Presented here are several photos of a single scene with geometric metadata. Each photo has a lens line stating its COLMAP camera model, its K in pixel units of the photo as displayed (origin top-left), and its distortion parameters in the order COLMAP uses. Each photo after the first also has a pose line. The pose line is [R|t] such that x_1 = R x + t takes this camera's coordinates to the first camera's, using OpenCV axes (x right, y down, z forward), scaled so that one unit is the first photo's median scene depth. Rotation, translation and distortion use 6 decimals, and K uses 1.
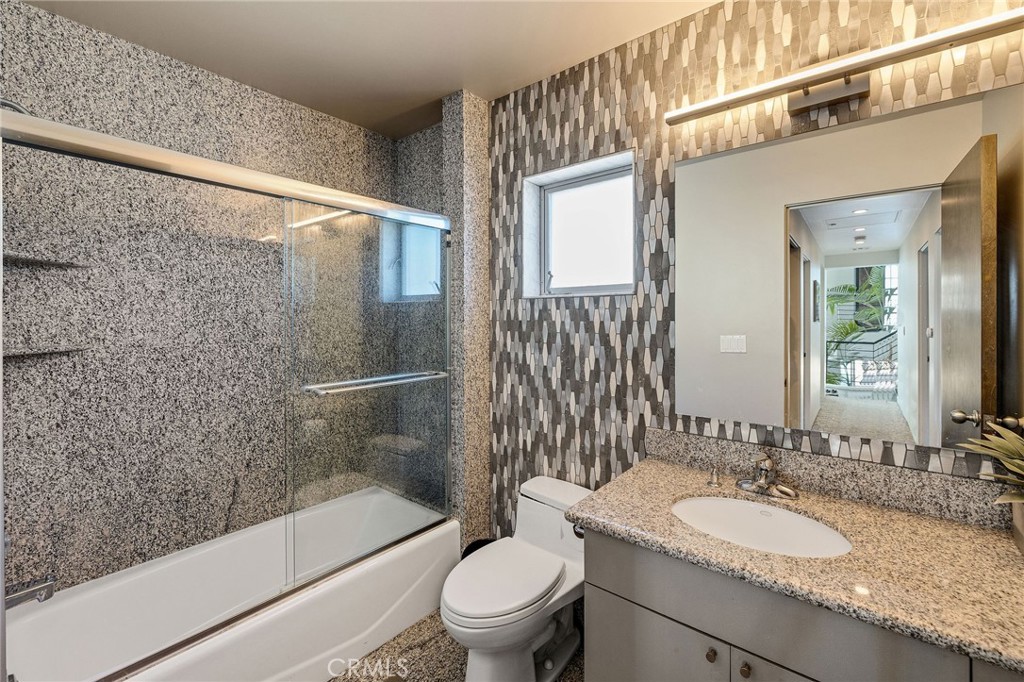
lens RADIAL K [[428.4, 0, 543.0], [0, 428.4, 320.5], [0, 0, 1]] dist [-0.001004, -0.000294]
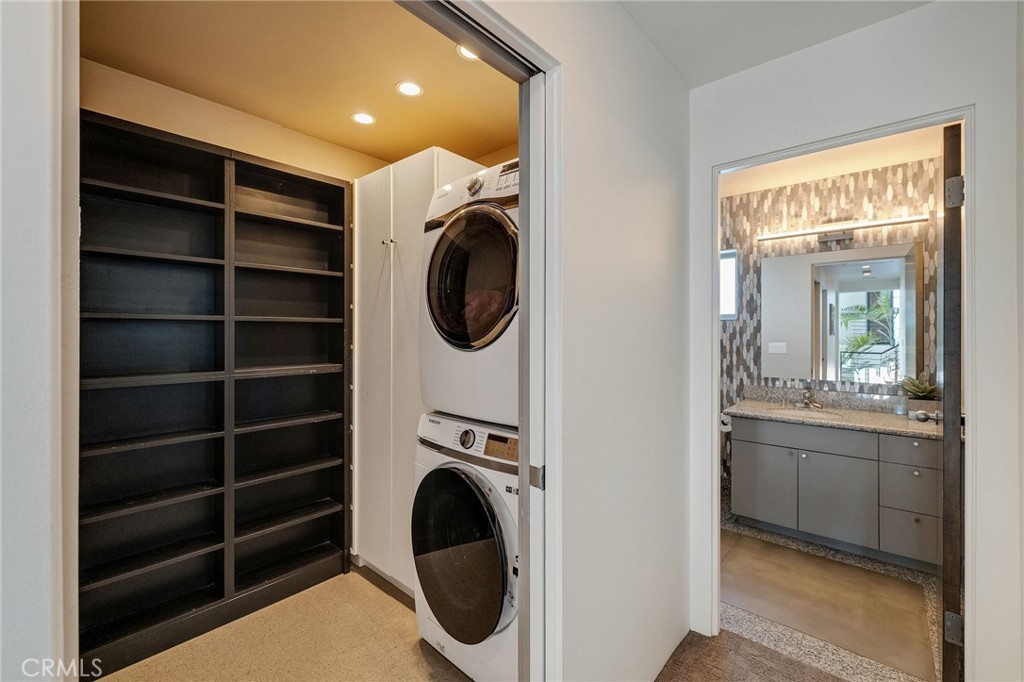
lens RADIAL K [[433.3, 0, 515.5], [0, 433.3, 333.6], [0, 0, 1]] dist [-0.000695, -0.000188]
pose [[0.997892, 0.002047, -0.064869, -0.740002], [-0.002235, 0.999994, -0.002829, 0.012640], [0.064863, 0.002968, 0.997890, -1.177589]]
